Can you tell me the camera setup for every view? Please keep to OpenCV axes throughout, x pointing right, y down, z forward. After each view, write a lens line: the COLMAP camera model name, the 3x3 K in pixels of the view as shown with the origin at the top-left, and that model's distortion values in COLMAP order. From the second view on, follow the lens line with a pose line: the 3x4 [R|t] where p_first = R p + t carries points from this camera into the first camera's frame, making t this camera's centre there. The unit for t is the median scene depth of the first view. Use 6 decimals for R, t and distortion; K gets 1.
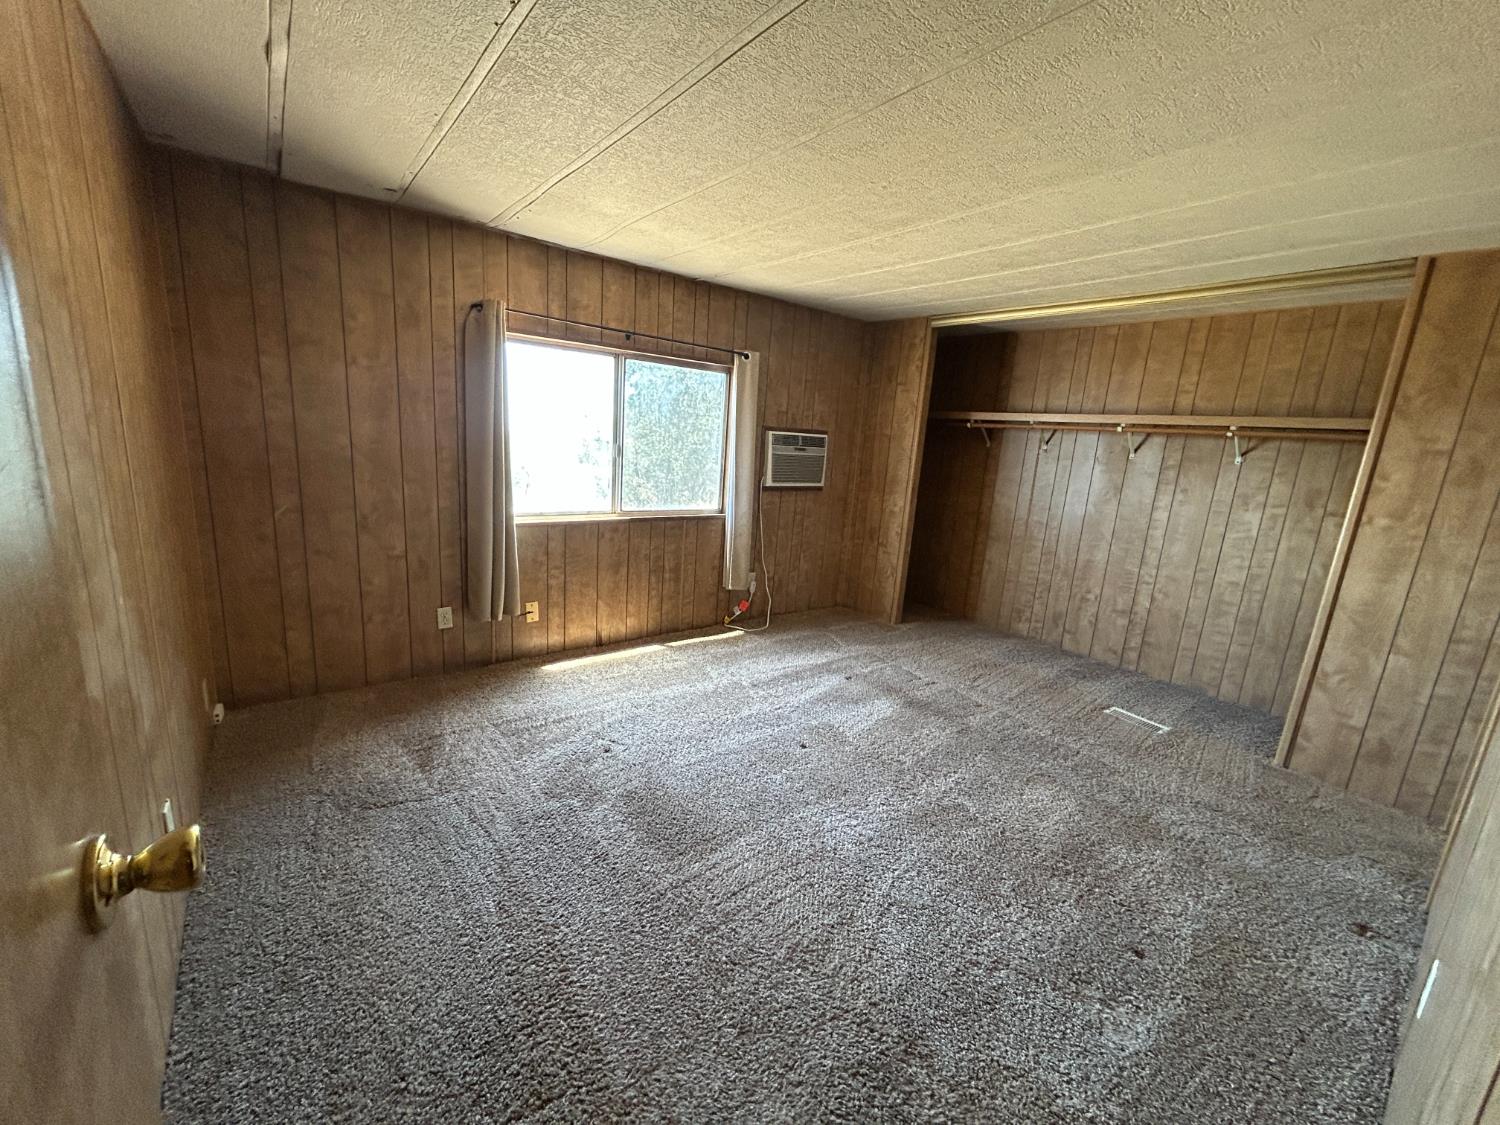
lens RADIAL K [[606.0, 0, 744.1], [0, 606.0, 560.7], [0, 0, 1]] dist [-0.001148, 0.001048]
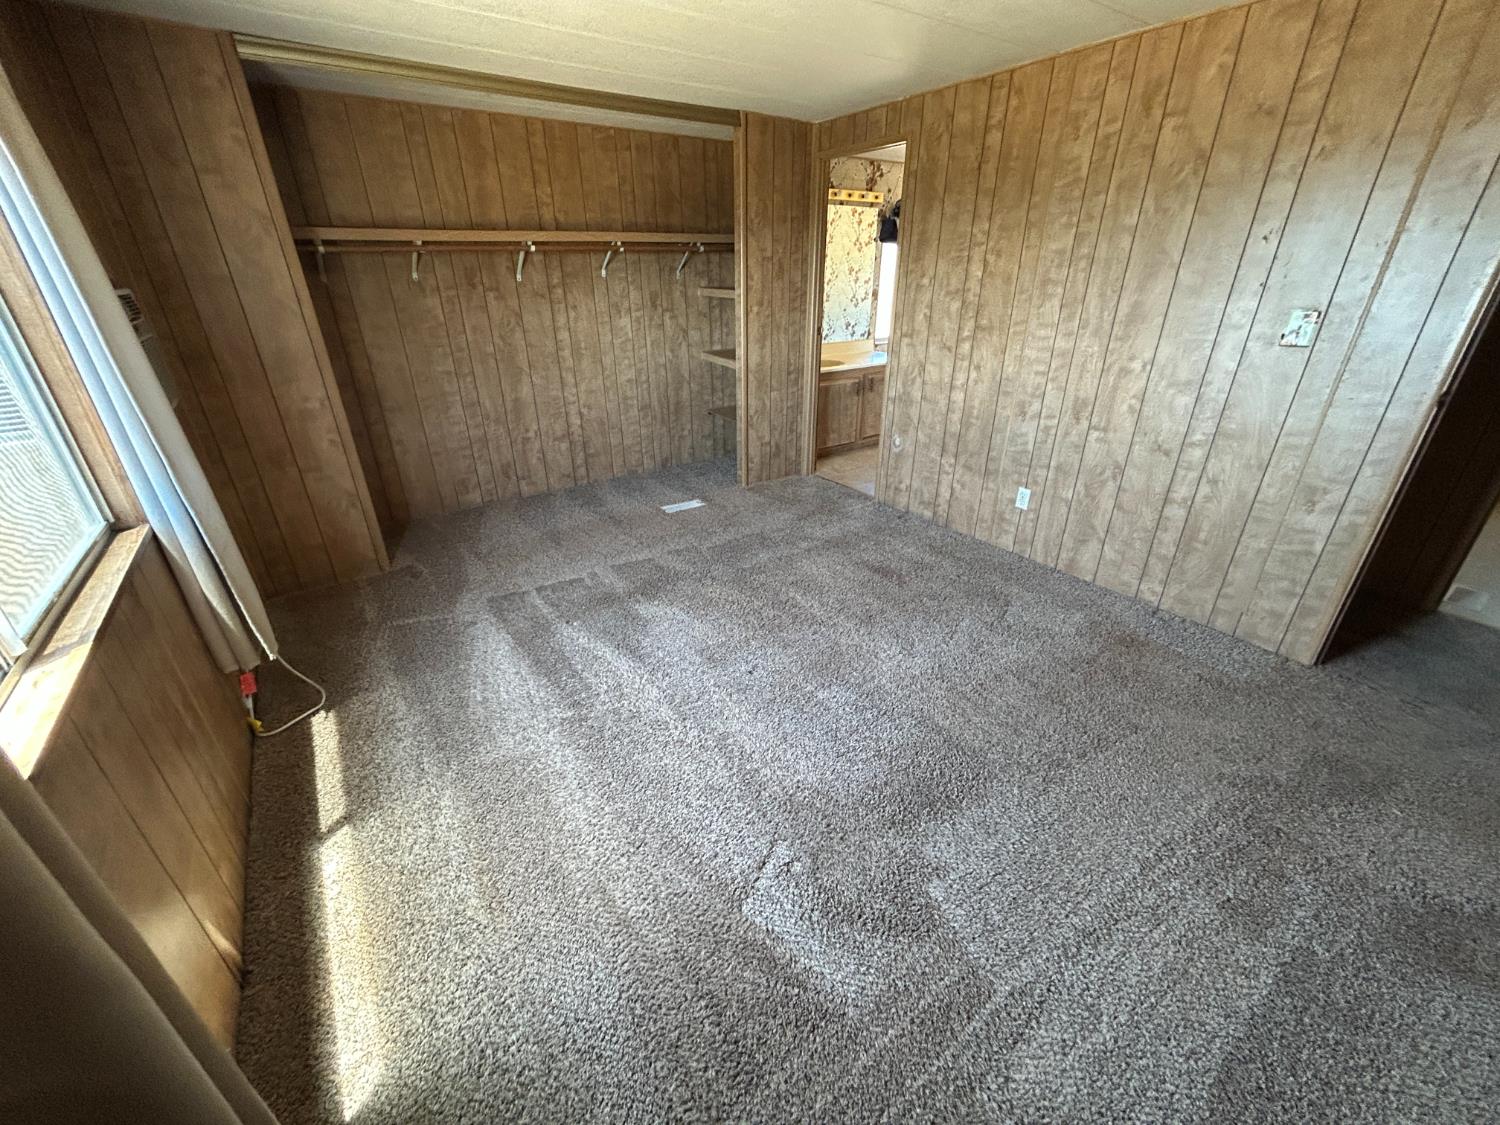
lens RADIAL K [[606.0, 0, 747.3], [0, 606.0, 564.3], [0, 0, 1]] dist [-0.001148, 0.001048]
pose [[0.042524, -0.502074, 0.863779, -0.424919], [0.222452, 0.847616, 0.481728, -0.181417], [-0.974016, 0.171665, 0.147731, 0.627092]]
